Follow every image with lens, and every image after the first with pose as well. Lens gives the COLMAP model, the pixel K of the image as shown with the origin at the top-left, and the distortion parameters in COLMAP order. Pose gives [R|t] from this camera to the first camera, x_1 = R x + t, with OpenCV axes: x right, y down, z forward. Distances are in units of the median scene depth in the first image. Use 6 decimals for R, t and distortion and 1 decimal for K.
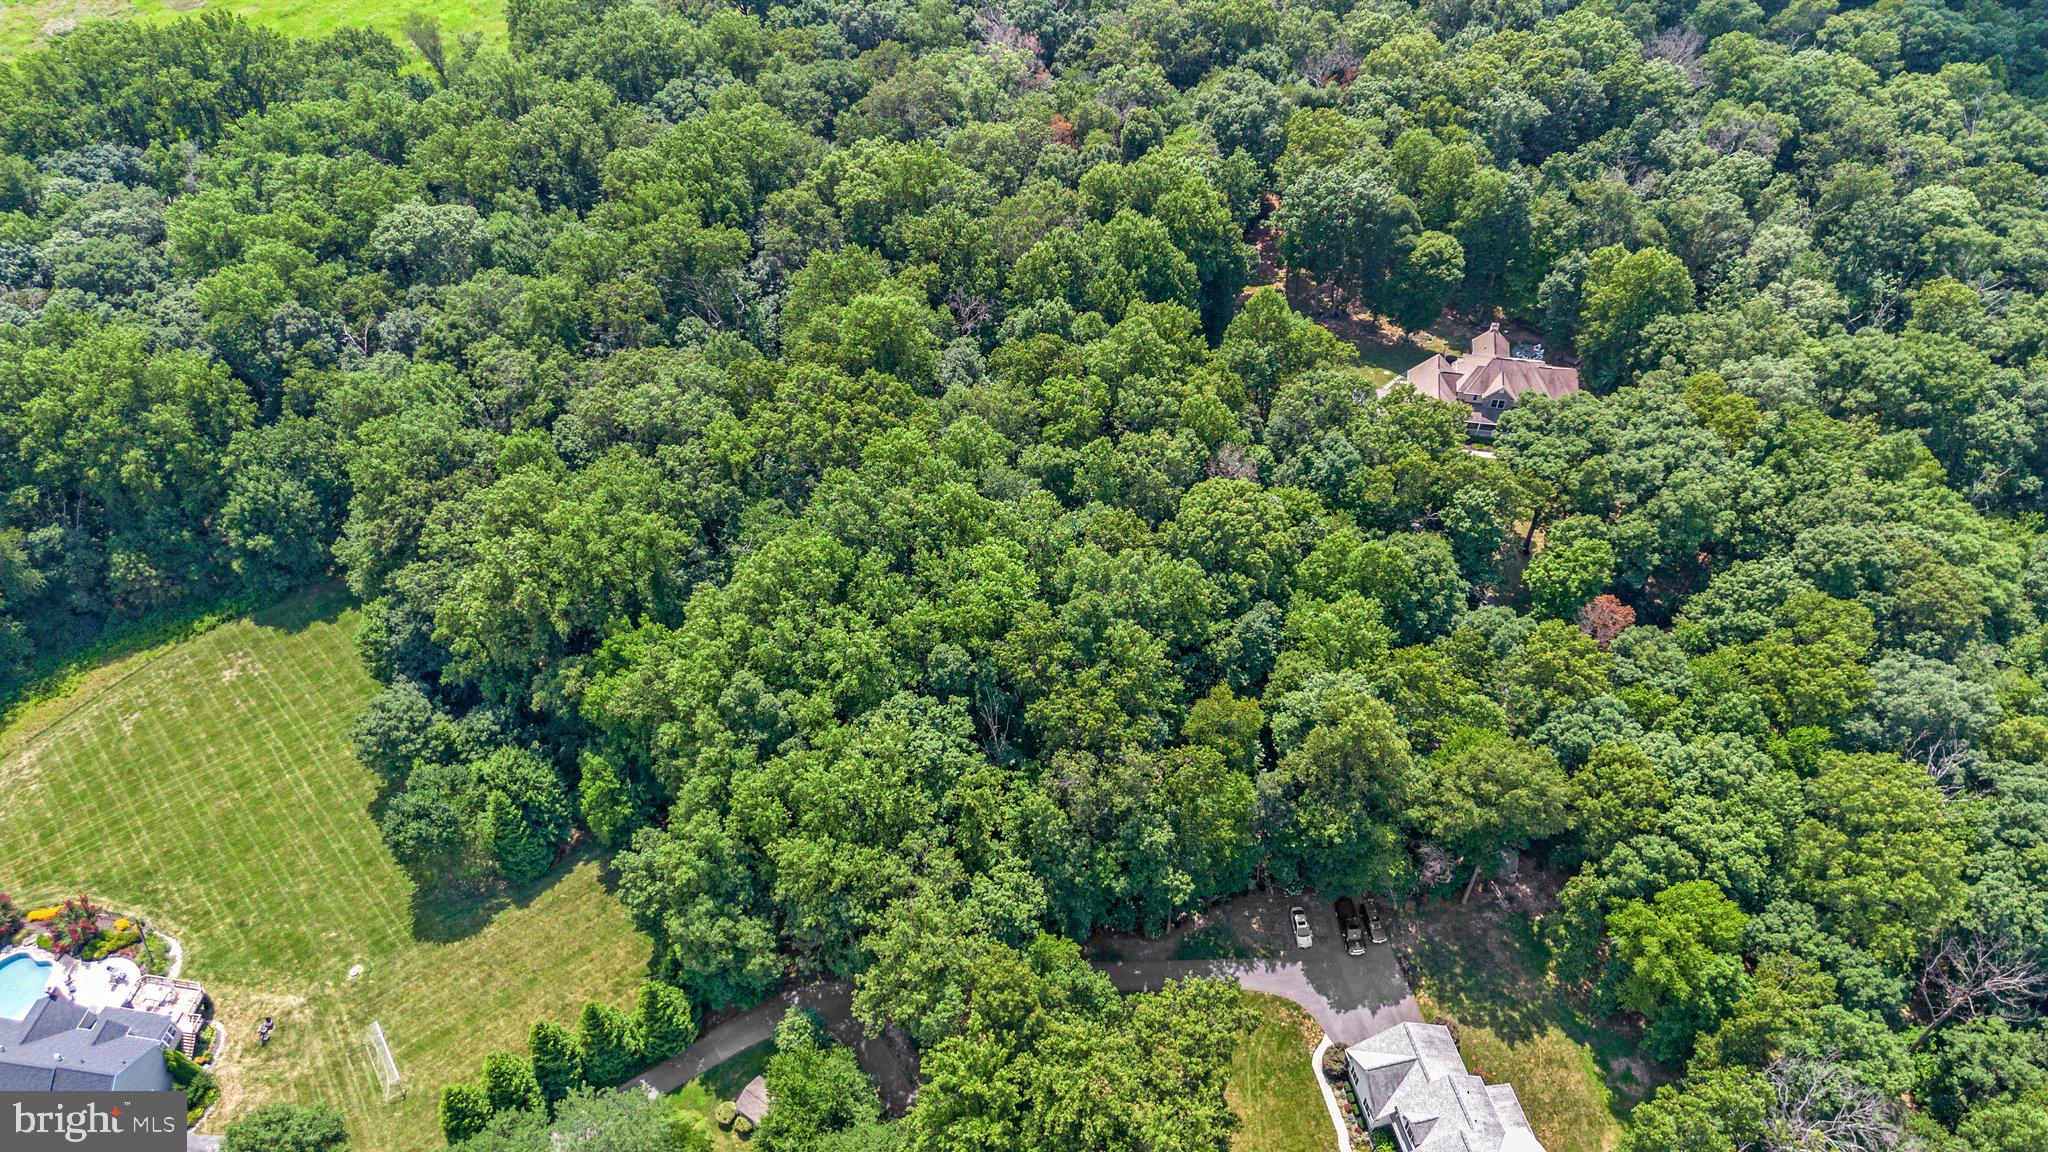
lens RADIAL K [[1443.2, 0, 1024.0], [0, 1443.2, 576.0], [0, 0, 1]] dist [0.060438, -0.055837]
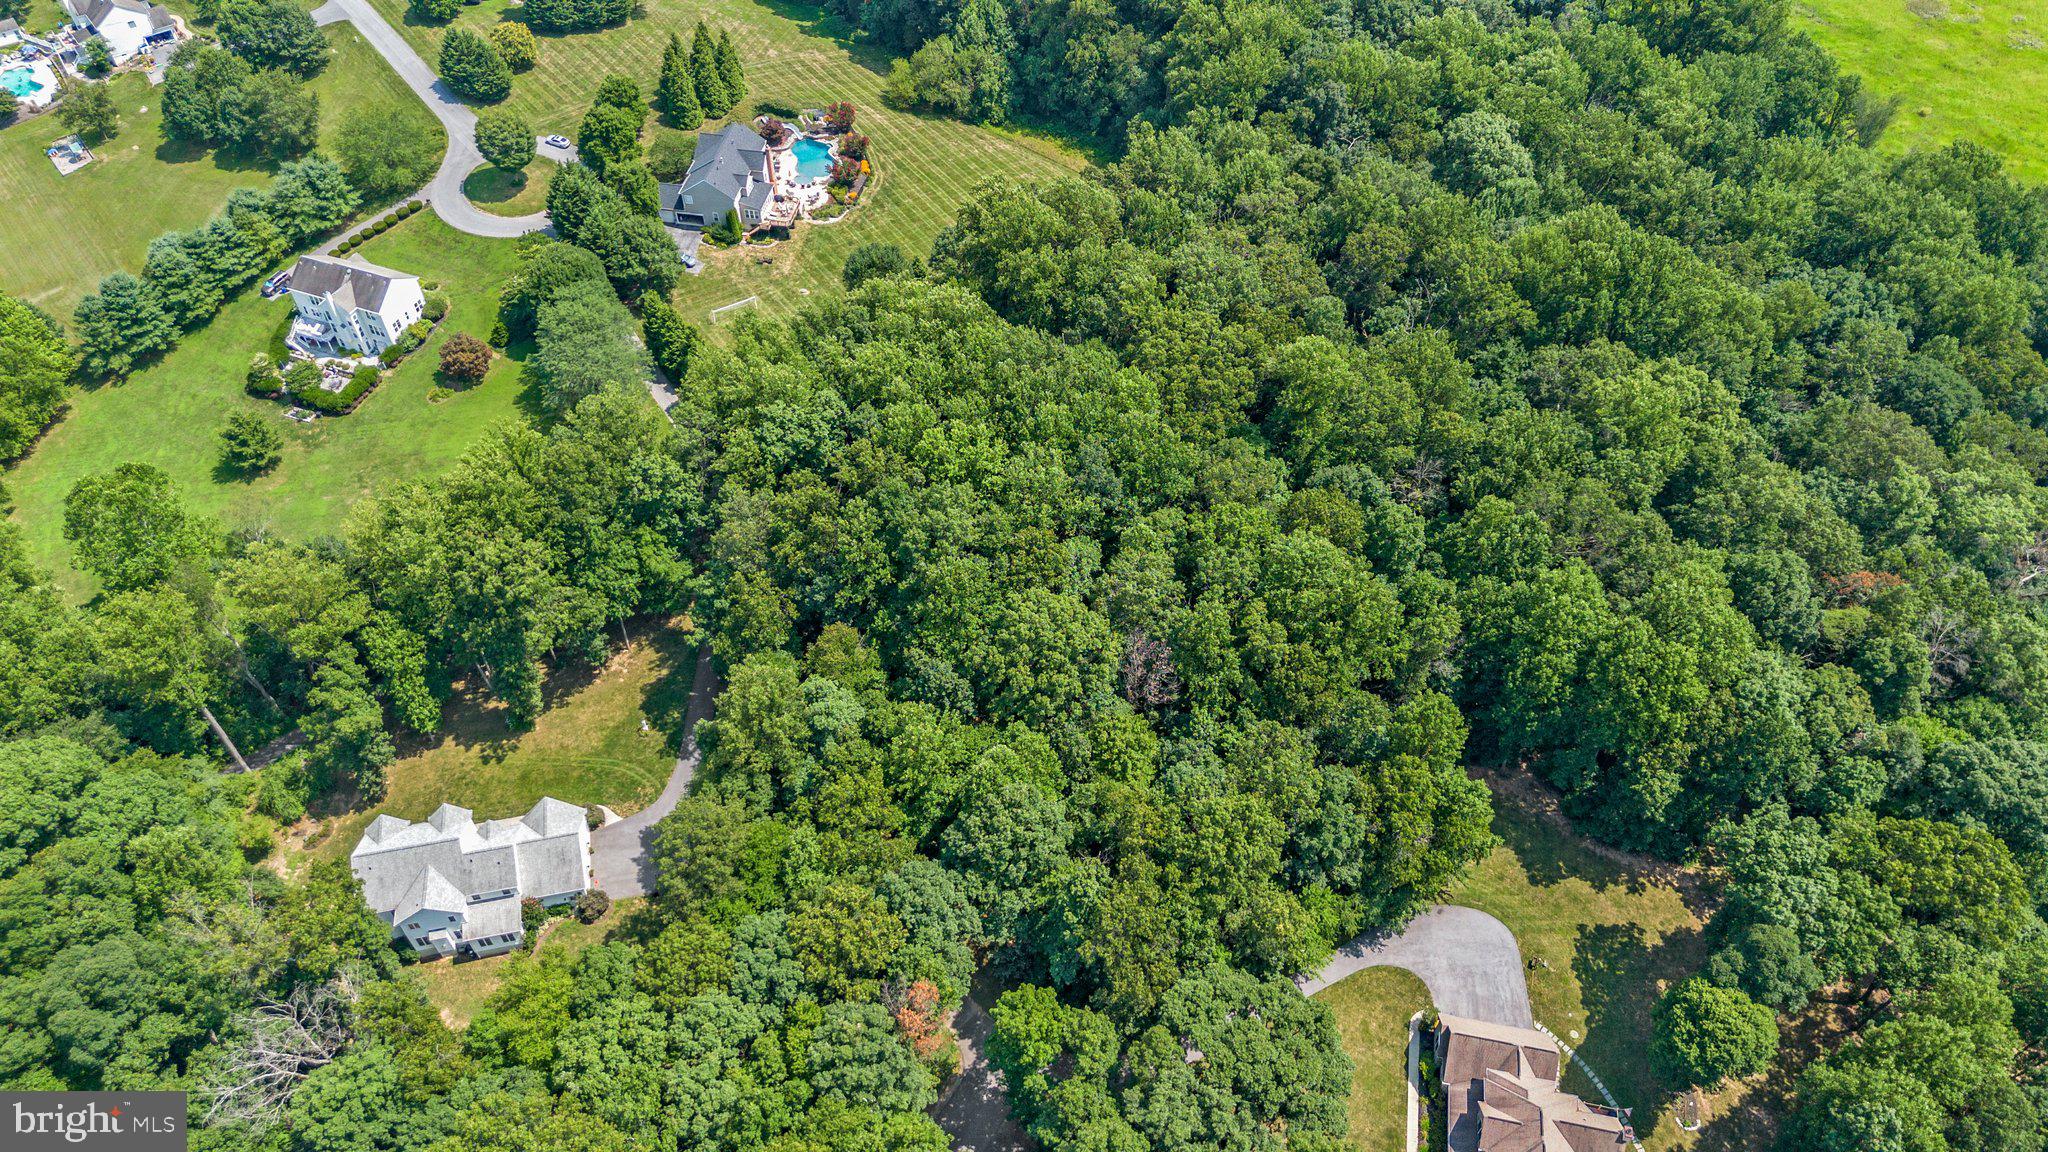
lens RADIAL K [[1443.2, 0, 1024.0], [0, 1443.2, 576.0], [0, 0, 1]] dist [0.060438, -0.055837]
pose [[-0.020728, 0.751782, -0.659086, 0.643673], [-0.741708, 0.430480, 0.514350, -0.466238], [0.670402, 0.499511, 0.548680, 0.391259]]
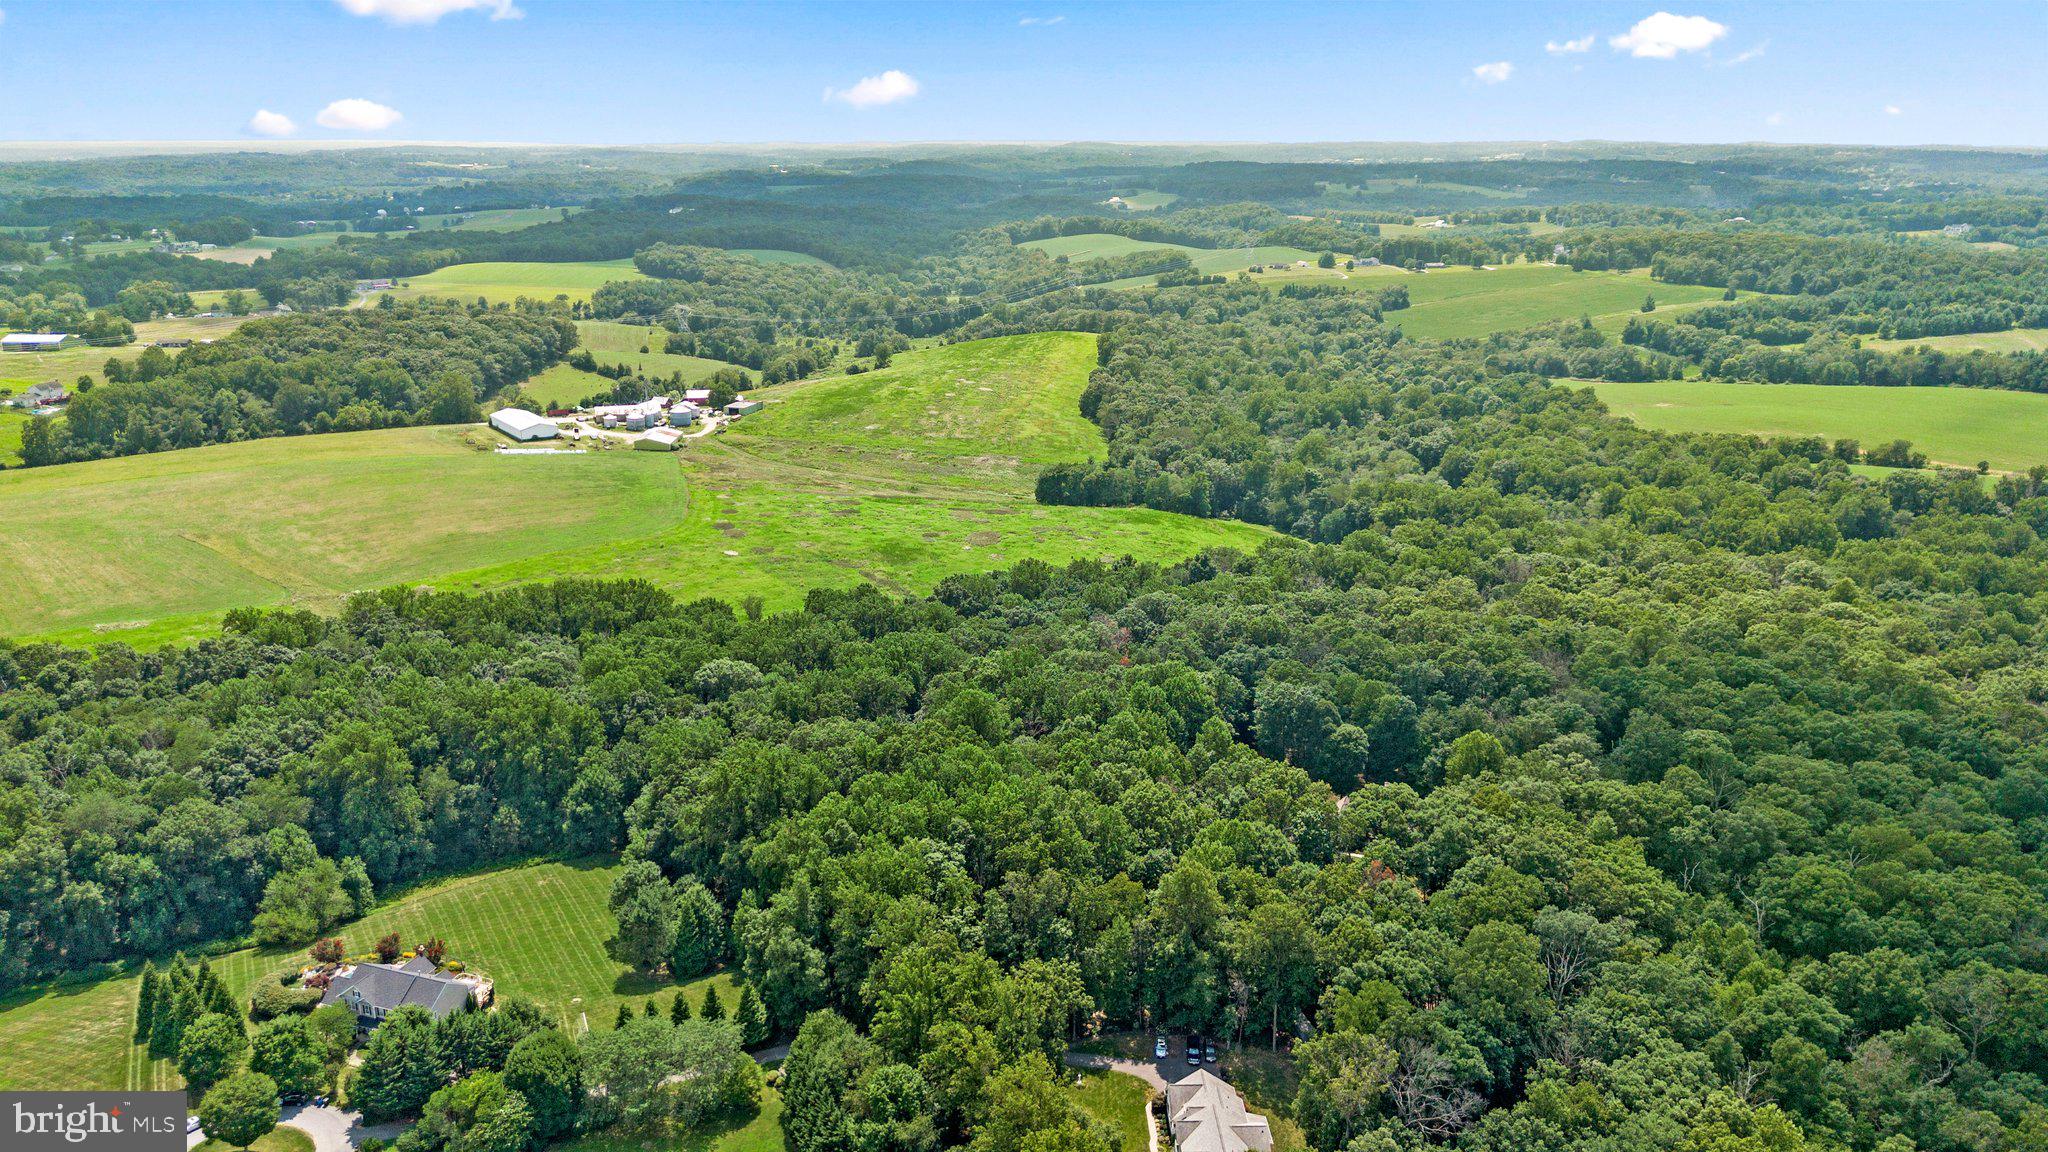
lens RADIAL K [[1443.2, 0, 1024.0], [0, 1443.2, 576.0], [0, 0, 1]] dist [0.060438, -0.055837]
pose [[0.980296, 0.068751, -0.185185, 0.247763], [-0.154305, 0.851822, -0.500589, 0.502863], [0.123328, 0.519300, 0.845646, -0.459210]]
